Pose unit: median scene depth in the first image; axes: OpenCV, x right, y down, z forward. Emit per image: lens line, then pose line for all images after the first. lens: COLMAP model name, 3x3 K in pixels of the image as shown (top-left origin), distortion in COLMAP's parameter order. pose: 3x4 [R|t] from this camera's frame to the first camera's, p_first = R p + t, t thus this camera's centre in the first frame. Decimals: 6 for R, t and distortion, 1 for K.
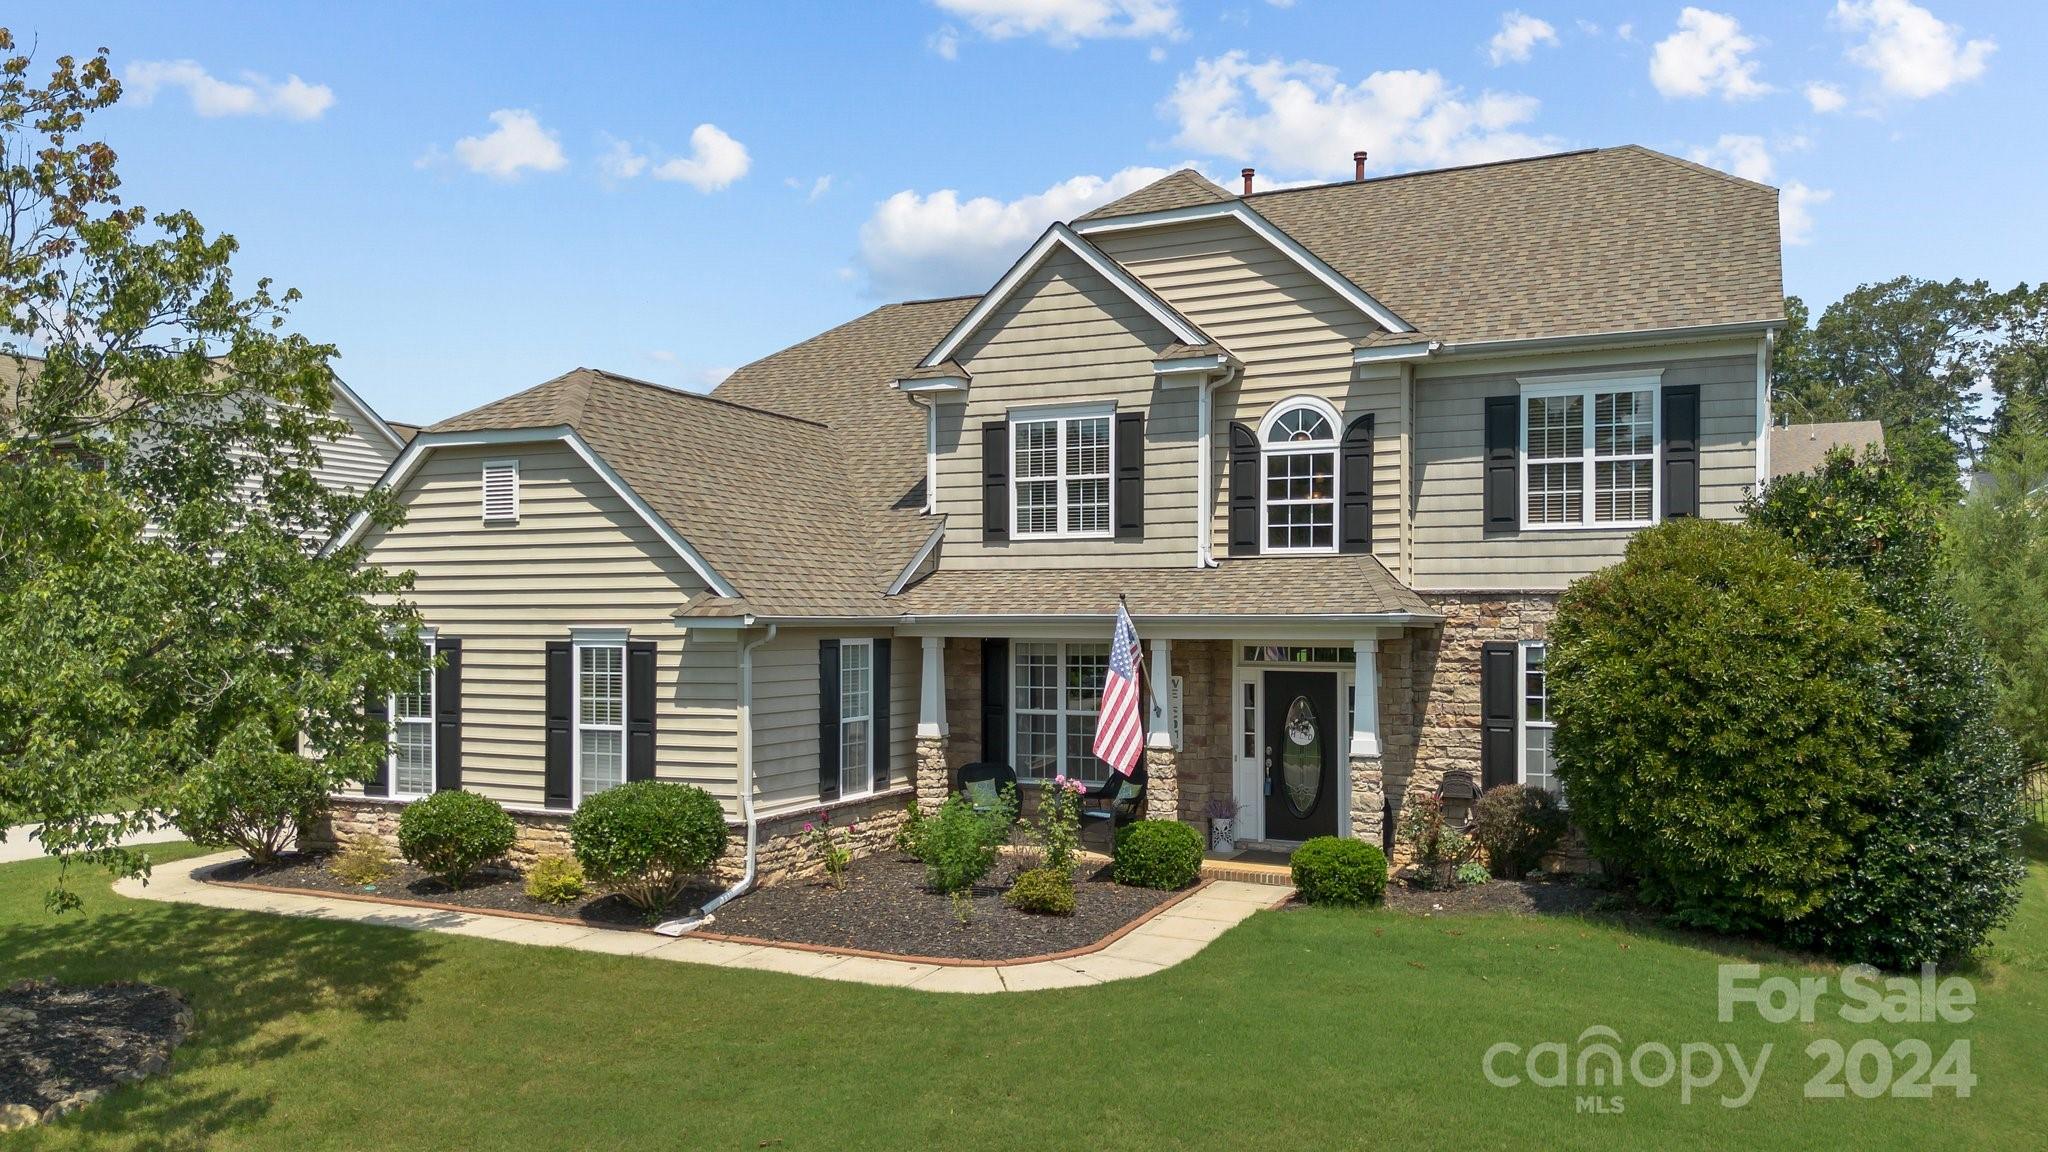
lens RADIAL K [[1474.5, 0, 1030.0], [0, 1474.5, 627.6], [0, 0, 1]] dist [0.033718, -0.057127]
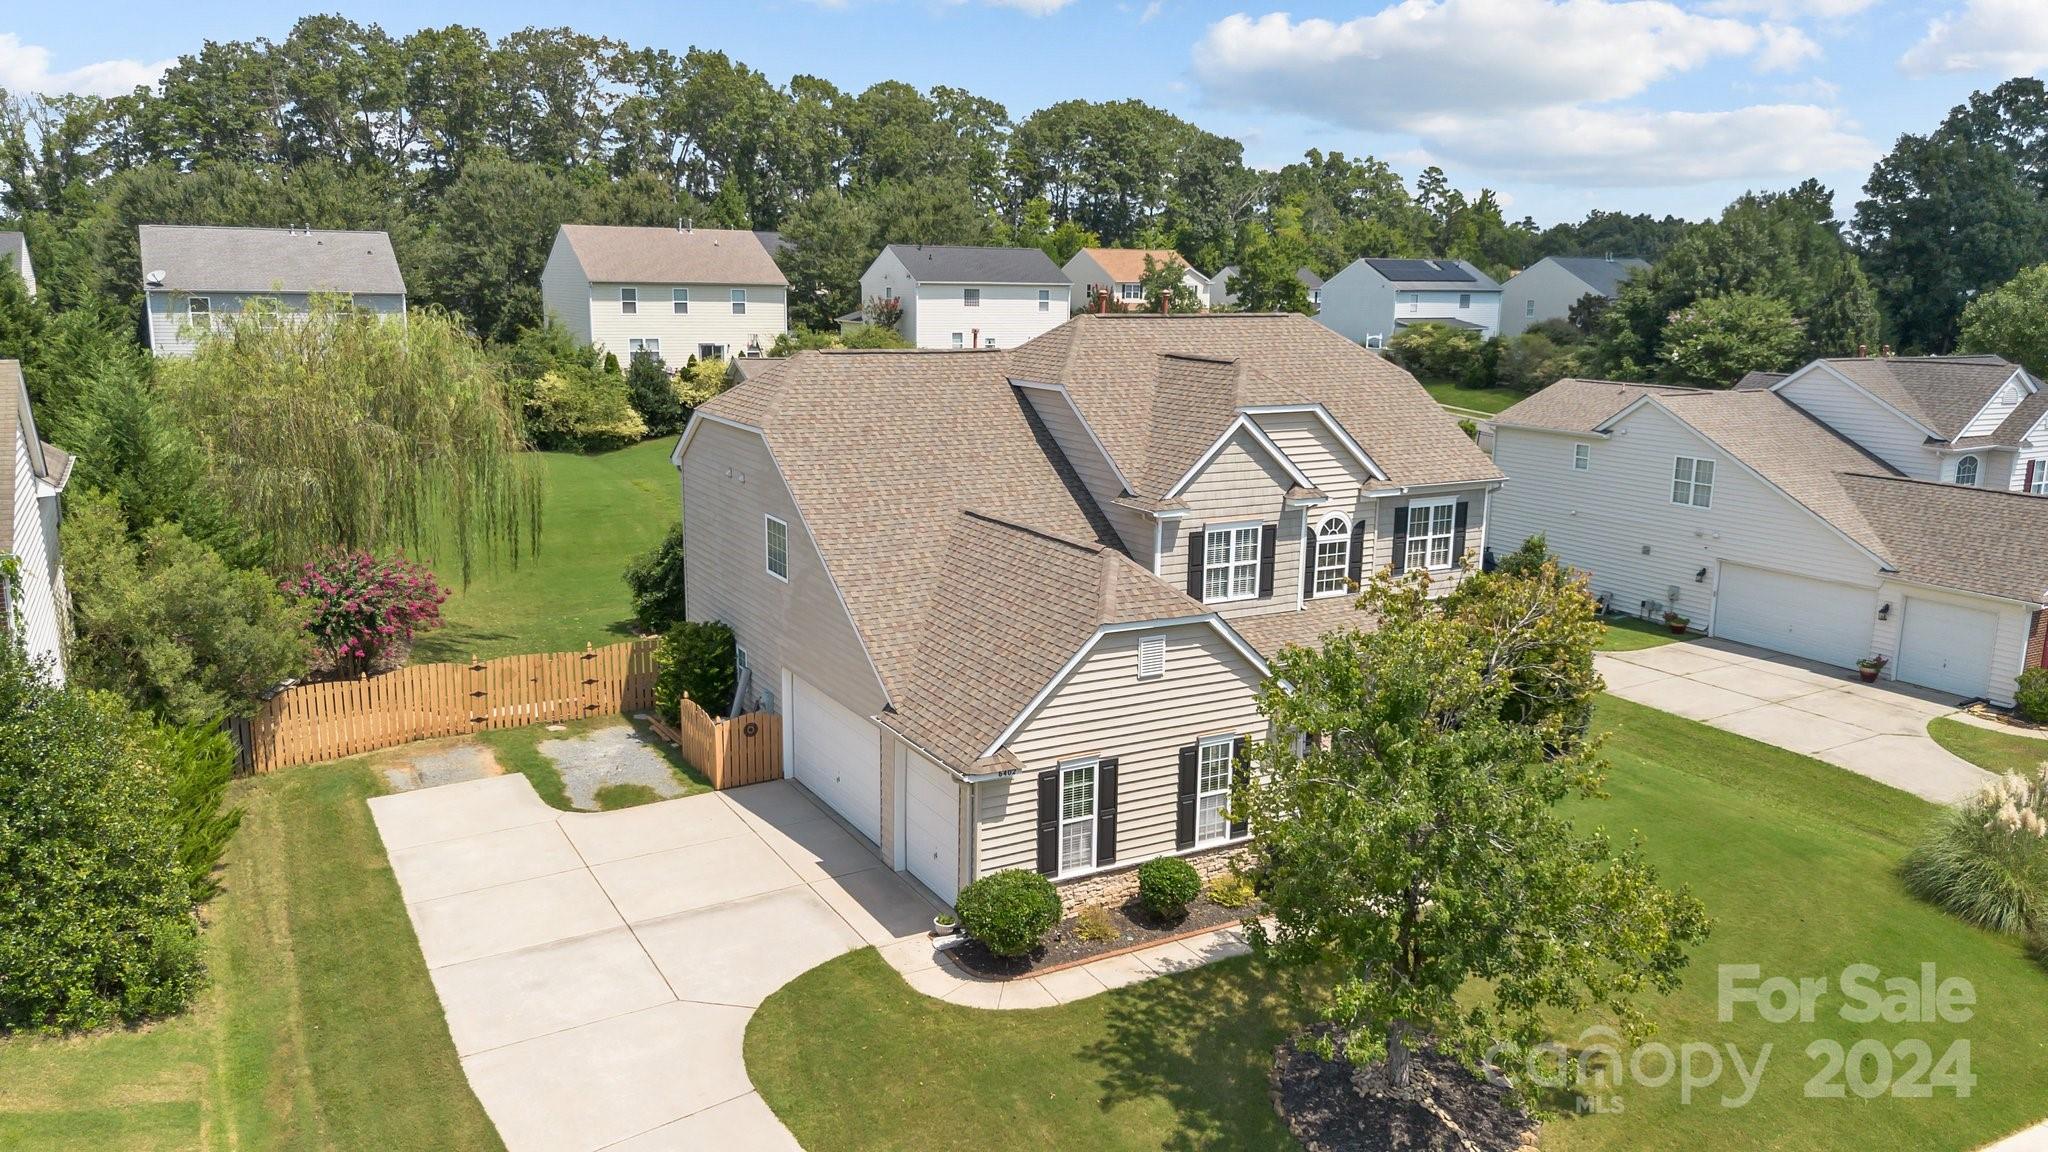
lens RADIAL K [[1428.7, 0, 1024.0], [0, 1428.7, 576.0], [0, 0, 1]] dist [0.064200, -0.102767]
pose [[0.579521, -0.157102, 0.799672, -1.472528], [-0.007964, 0.980105, 0.198321, -0.426874], [-0.814919, -0.121299, 0.566740, 0.297339]]
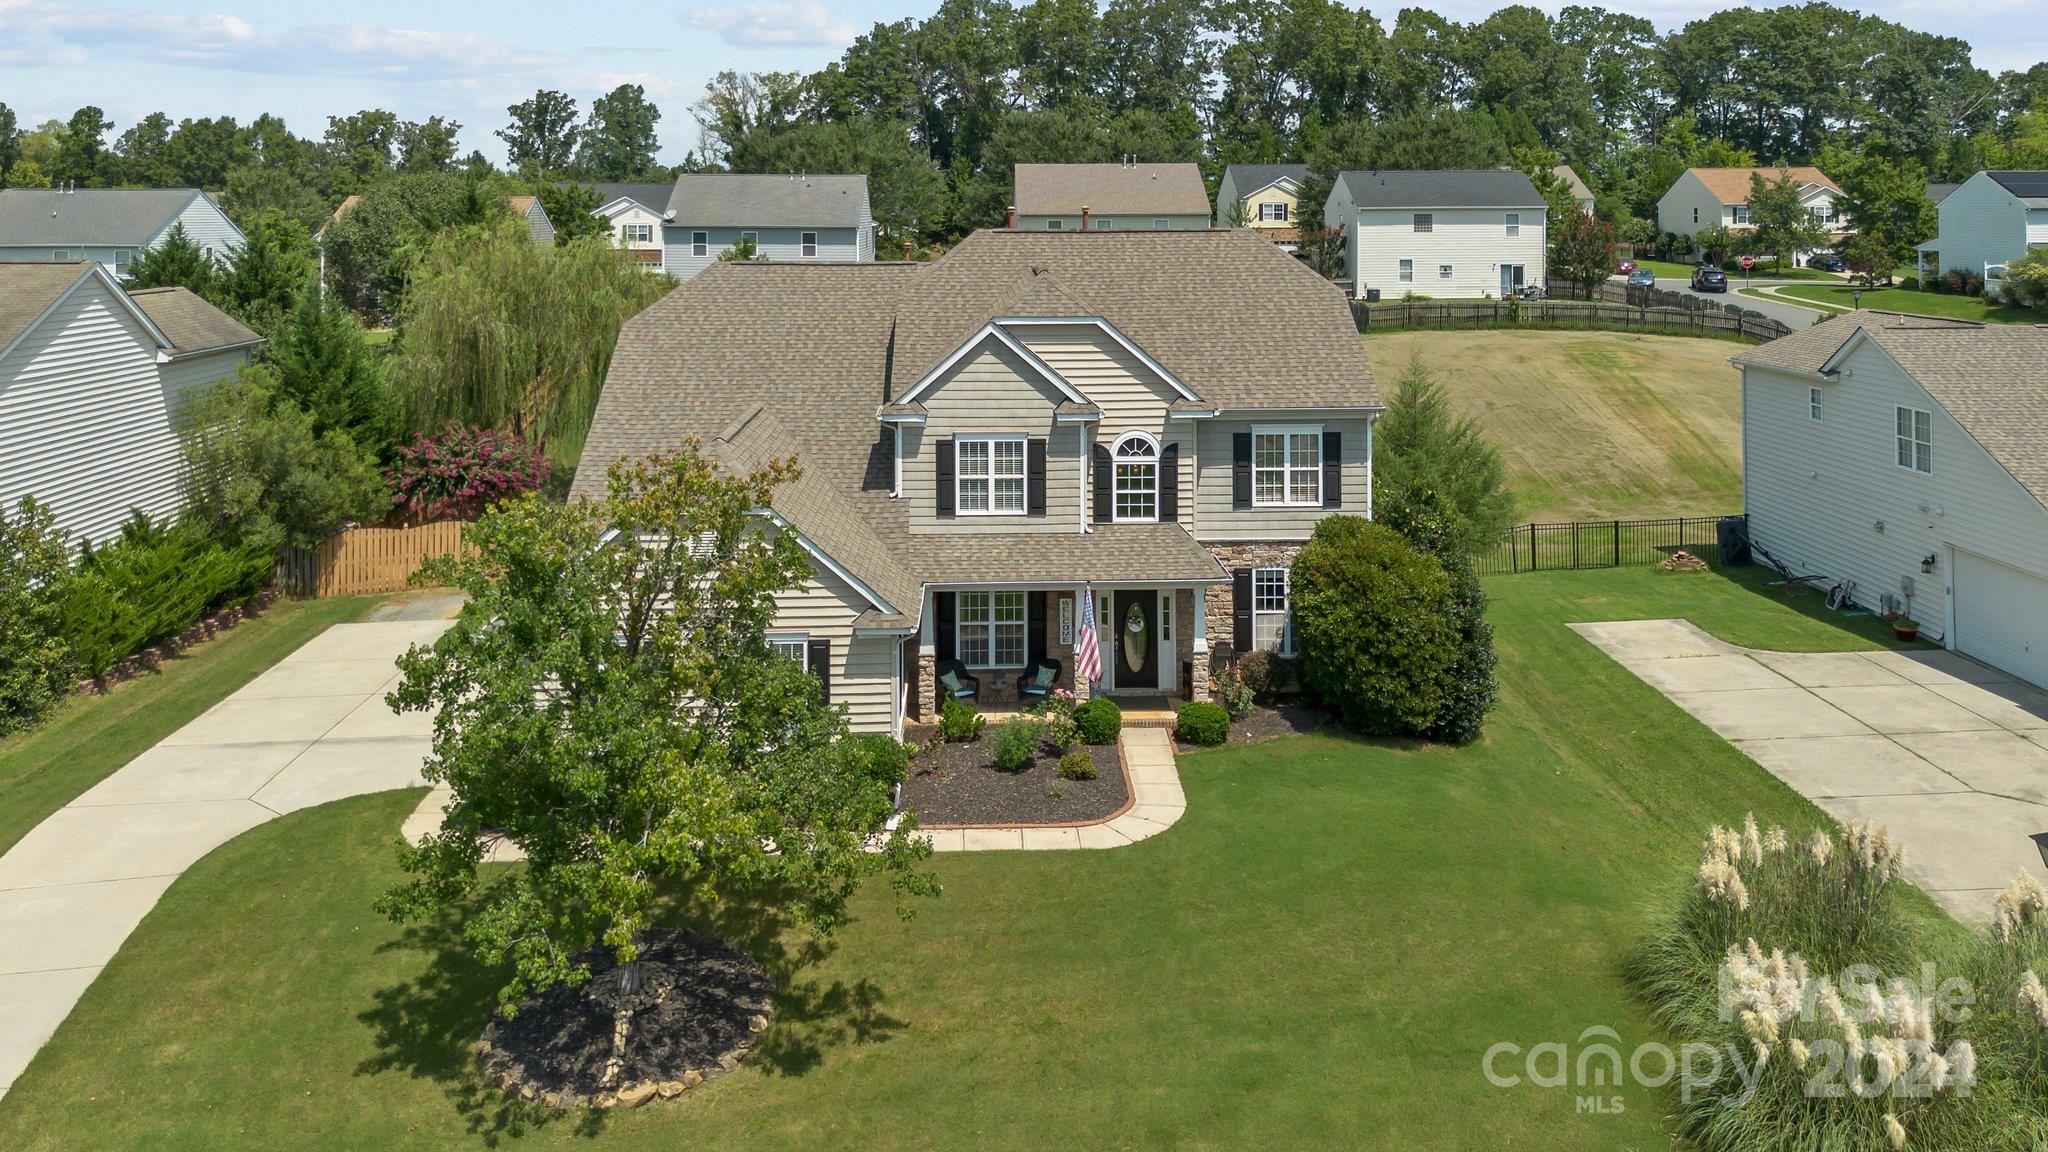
lens RADIAL K [[1498.6, 0, 1010.5], [0, 1498.6, 204.3], [0, 0, 1]] dist [0.002925, -0.005426]
pose [[0.895885, -0.002875, 0.444277, -0.725303], [0.008645, 0.999903, -0.010962, -0.403021], [-0.444203, 0.013661, 0.895822, -0.508244]]
